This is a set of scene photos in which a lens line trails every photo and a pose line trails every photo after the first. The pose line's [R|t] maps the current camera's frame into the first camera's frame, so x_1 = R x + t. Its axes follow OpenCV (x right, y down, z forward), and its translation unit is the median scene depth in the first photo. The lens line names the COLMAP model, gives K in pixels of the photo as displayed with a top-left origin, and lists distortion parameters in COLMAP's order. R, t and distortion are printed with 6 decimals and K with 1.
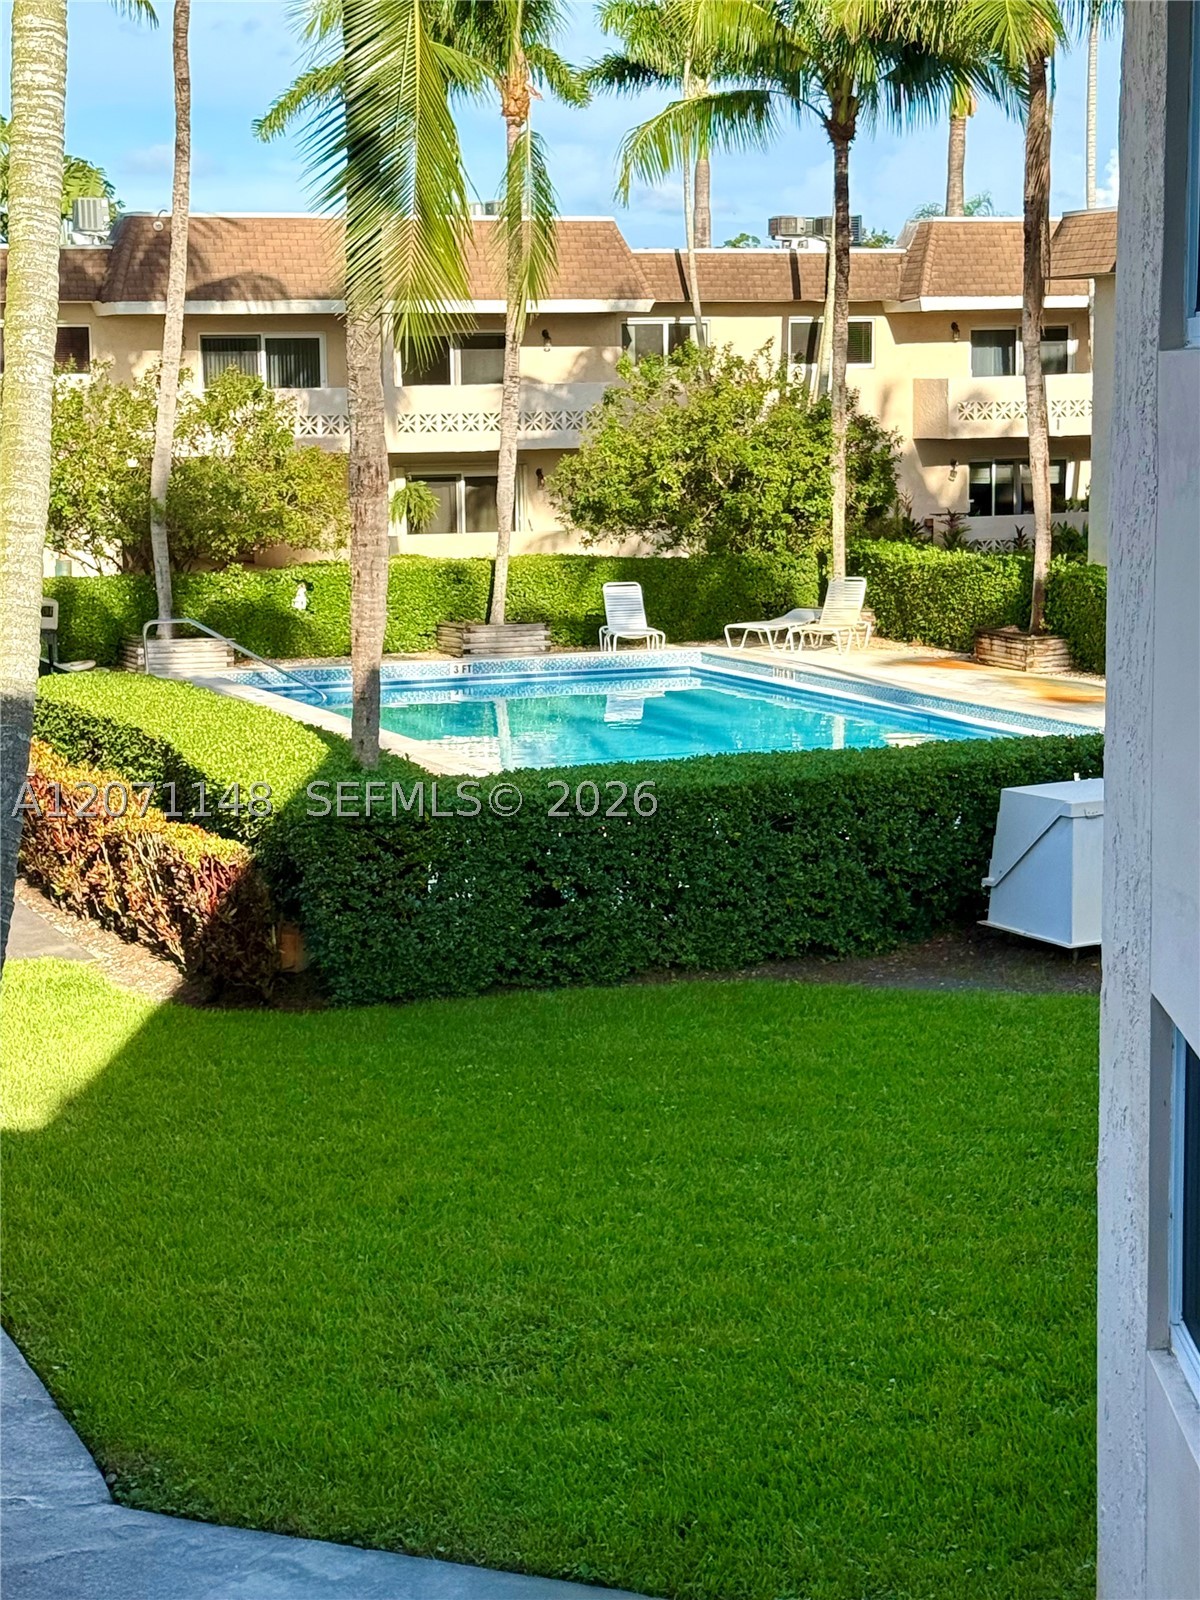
lens RADIAL K [[3027.0, 0, 600.0], [0, 3027.0, 800.6], [0, 0, 1]] dist [0.076026, 0.000000]
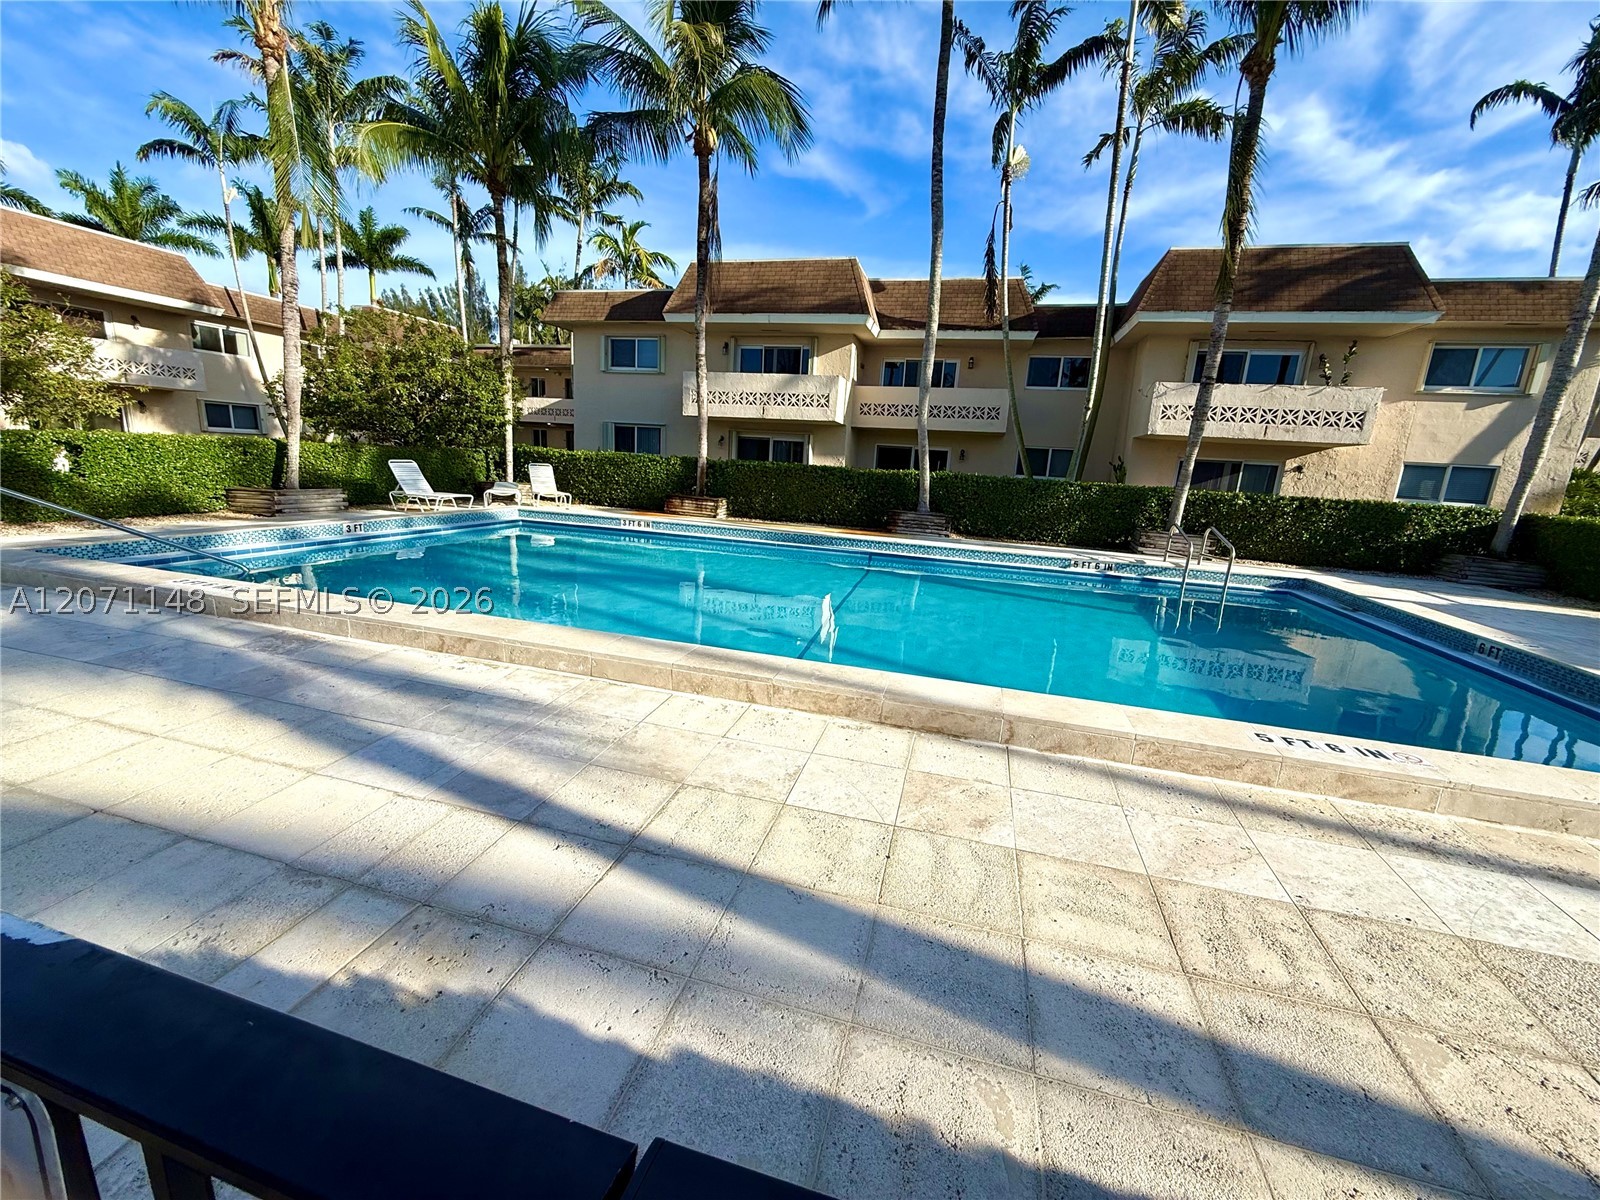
lens RADIAL K [[637.3, 0, 799.5], [0, 637.3, 601.6], [0, 0, 1]] dist [-0.000722, 0.000080]
pose [[0.617787, -0.126032, 0.776180, -0.116298], [0.044525, 0.991095, 0.125490, -0.035647], [-0.785084, -0.042966, 0.617897, 0.669231]]
